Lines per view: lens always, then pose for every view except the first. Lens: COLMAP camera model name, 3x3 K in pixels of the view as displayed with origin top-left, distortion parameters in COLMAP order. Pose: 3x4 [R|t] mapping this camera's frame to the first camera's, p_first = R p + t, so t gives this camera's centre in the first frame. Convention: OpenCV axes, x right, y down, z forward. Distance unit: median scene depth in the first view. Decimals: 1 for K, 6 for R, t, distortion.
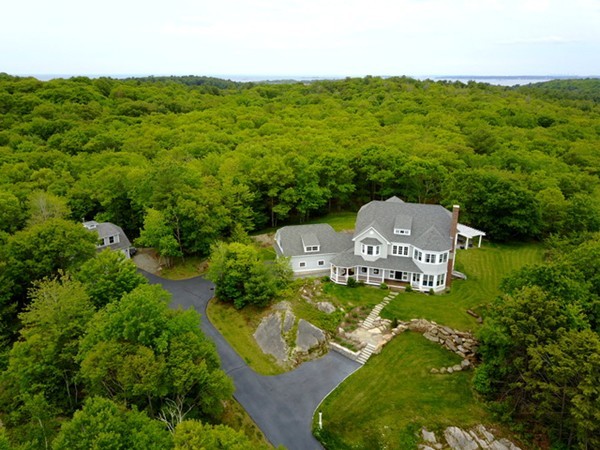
lens RADIAL K [[462.7, 0, 300.0], [0, 462.7, 225.0], [0, 0, 1]] dist [0.005959, 0.001045]
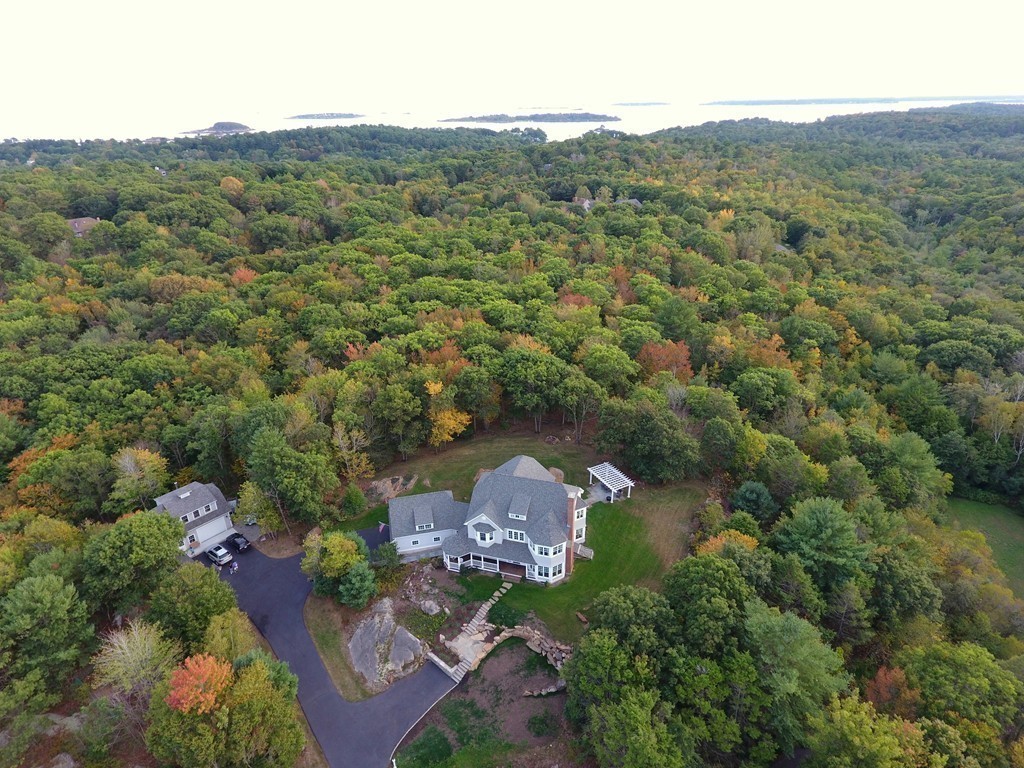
lens RADIAL K [[596.2, 0, 516.0], [0, 596.2, 381.5], [0, 0, 1]] dist [0.000764, -0.001389]
pose [[0.999753, -0.019750, -0.010227, 0.241613], [0.020854, 0.992256, 0.122445, -0.401399], [0.007730, -0.122628, 0.992423, -0.129500]]
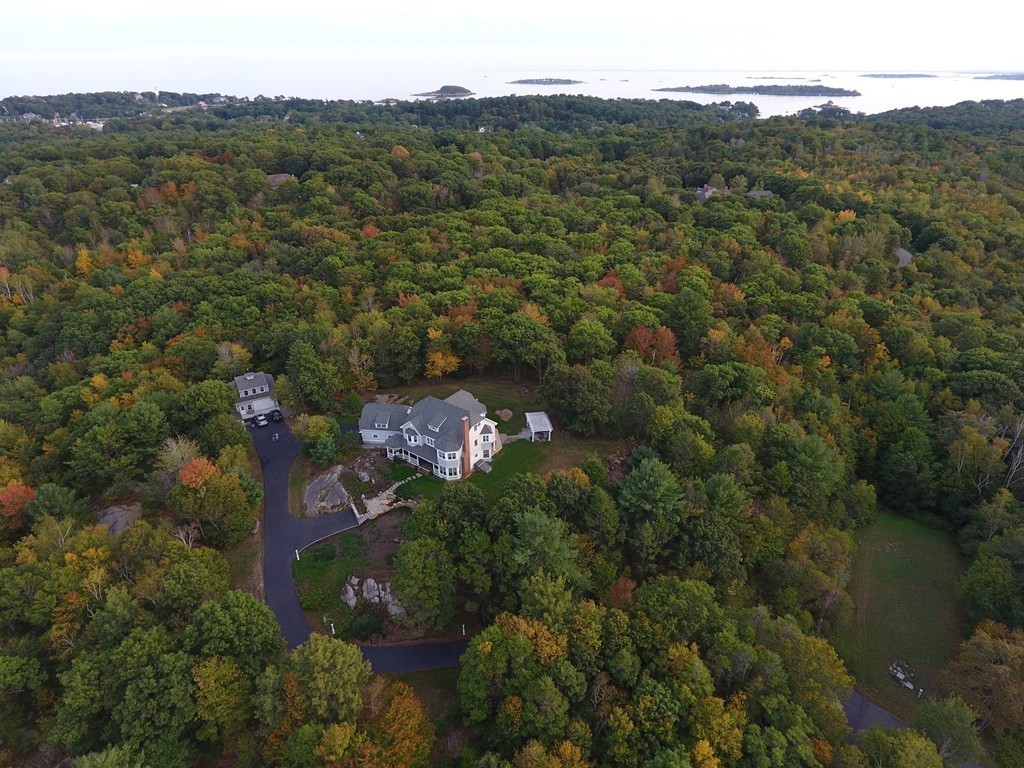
lens RADIAL K [[596.2, 0, 516.0], [0, 596.2, 381.5], [0, 0, 1]] dist [0.000764, -0.001389]
pose [[0.944904, 0.146751, -0.292611, 0.905272], [-0.096706, 0.979127, 0.178769, -0.428496], [0.312738, -0.140622, 0.939372, -0.431712]]
